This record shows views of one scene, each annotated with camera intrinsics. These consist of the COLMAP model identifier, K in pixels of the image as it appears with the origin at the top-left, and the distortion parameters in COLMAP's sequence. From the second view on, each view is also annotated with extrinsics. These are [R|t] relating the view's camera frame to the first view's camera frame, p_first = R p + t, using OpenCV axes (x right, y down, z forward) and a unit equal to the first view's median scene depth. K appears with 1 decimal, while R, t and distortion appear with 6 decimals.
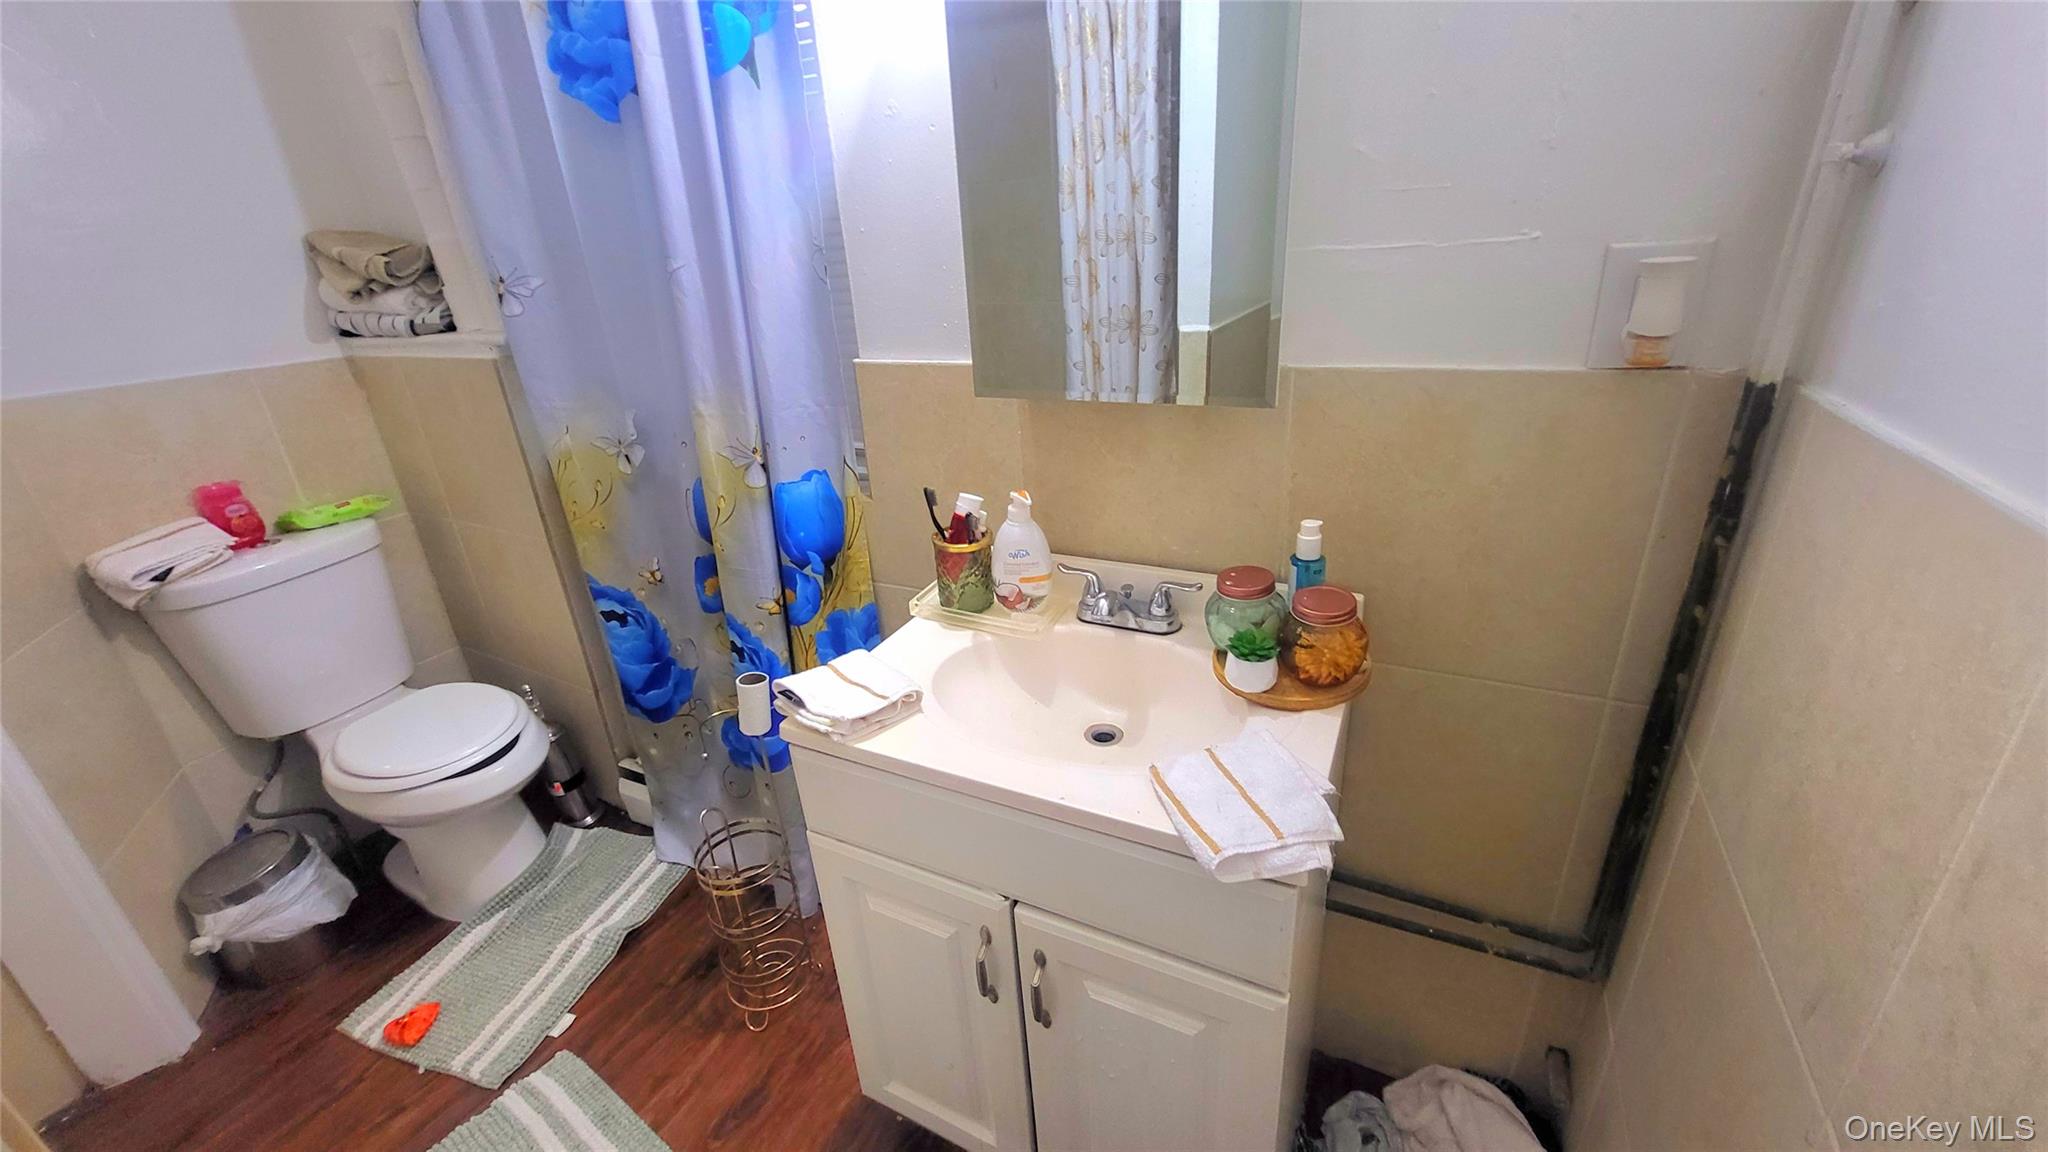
lens RADIAL K [[812.1, 0, 1019.3], [0, 812.1, 580.9], [0, 0, 1]] dist [0.009812, -0.000645]
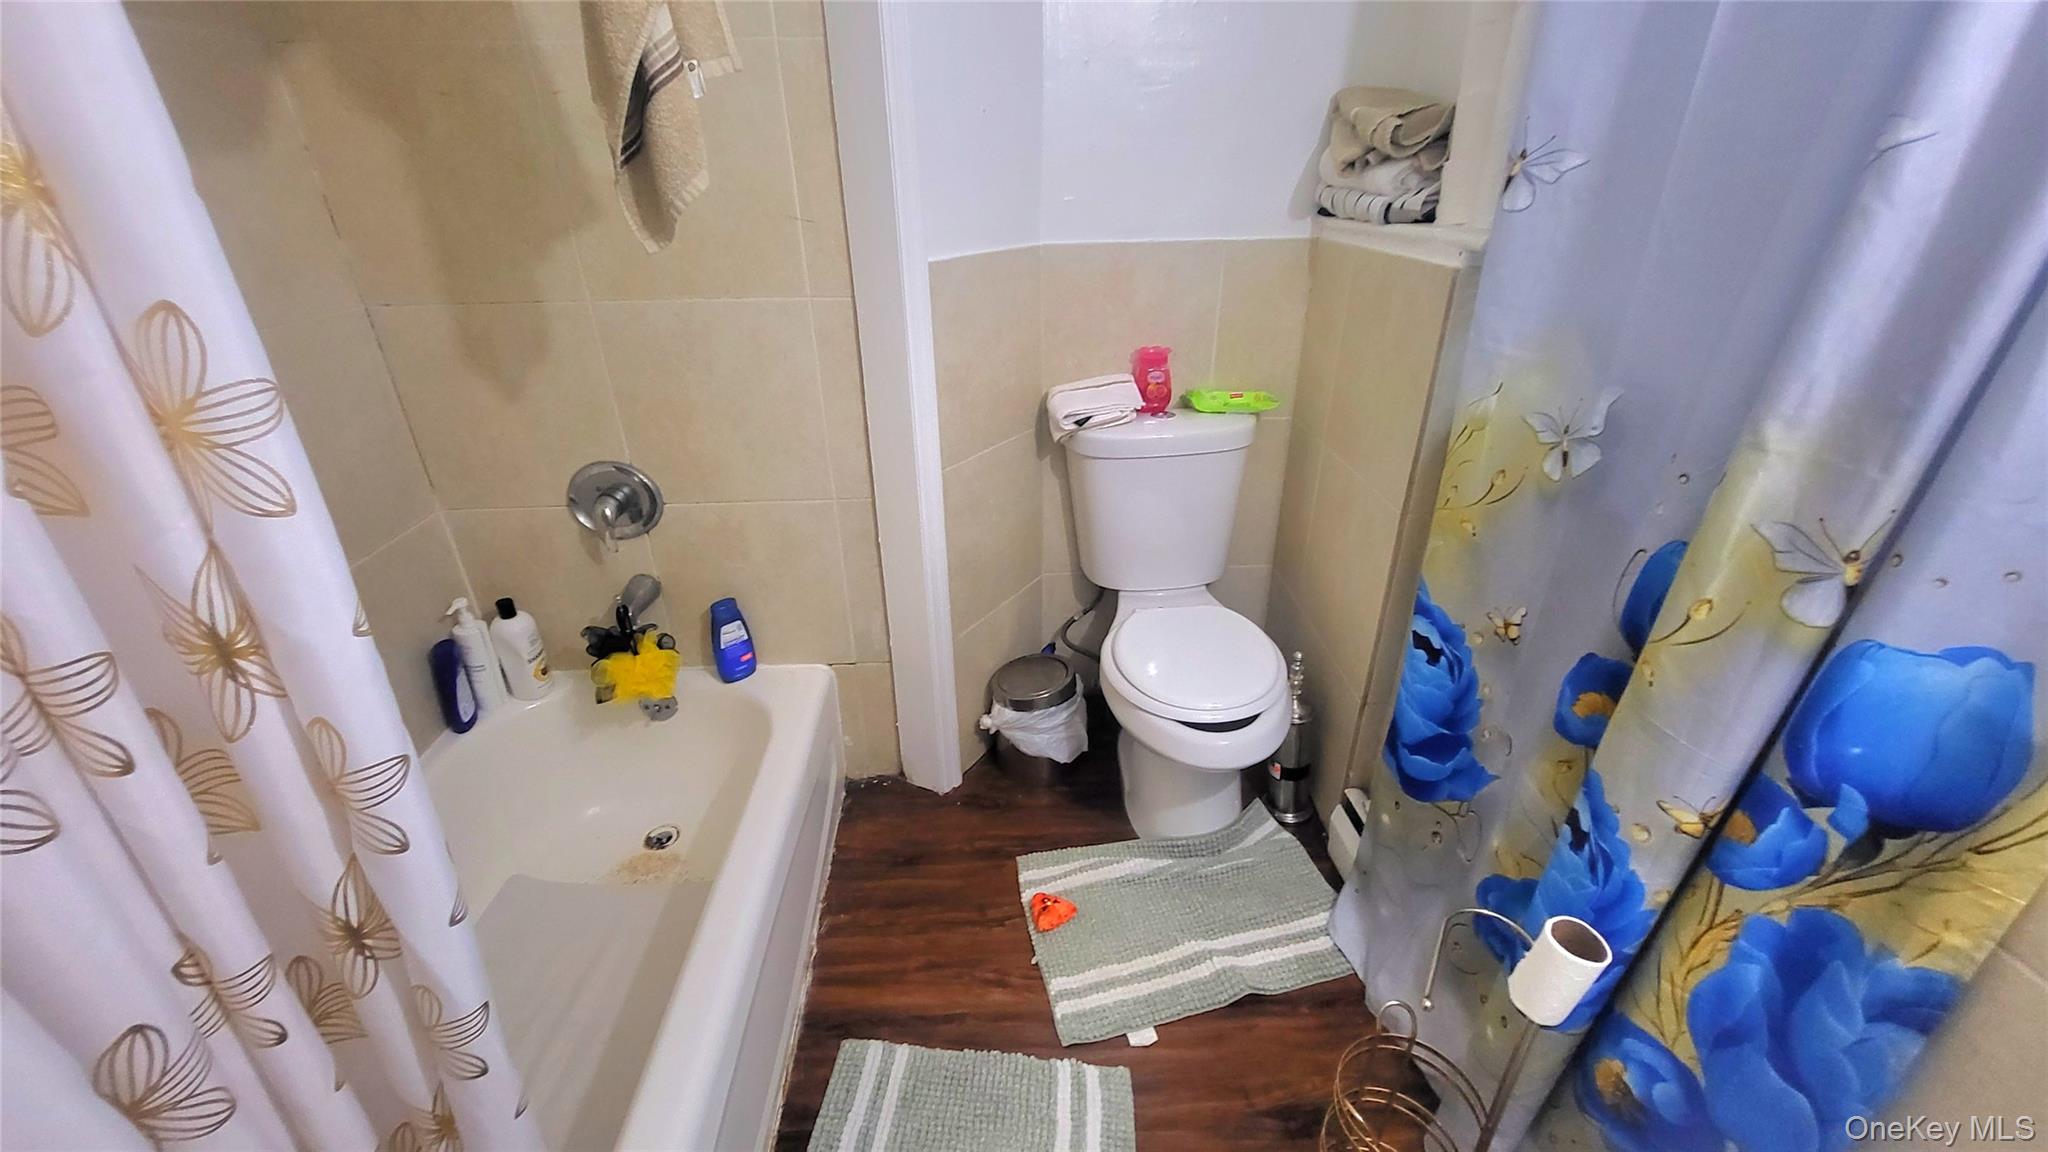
lens RADIAL K [[812.1, 0, 1022.3], [0, 812.1, 567.5], [0, 0, 1]] dist [0.009812, -0.000645]
pose [[0.497241, 0.433002, -0.751838, -0.171826], [-0.356197, 0.892045, 0.278173, -0.096562], [0.791123, 0.129483, 0.597795, 0.289771]]
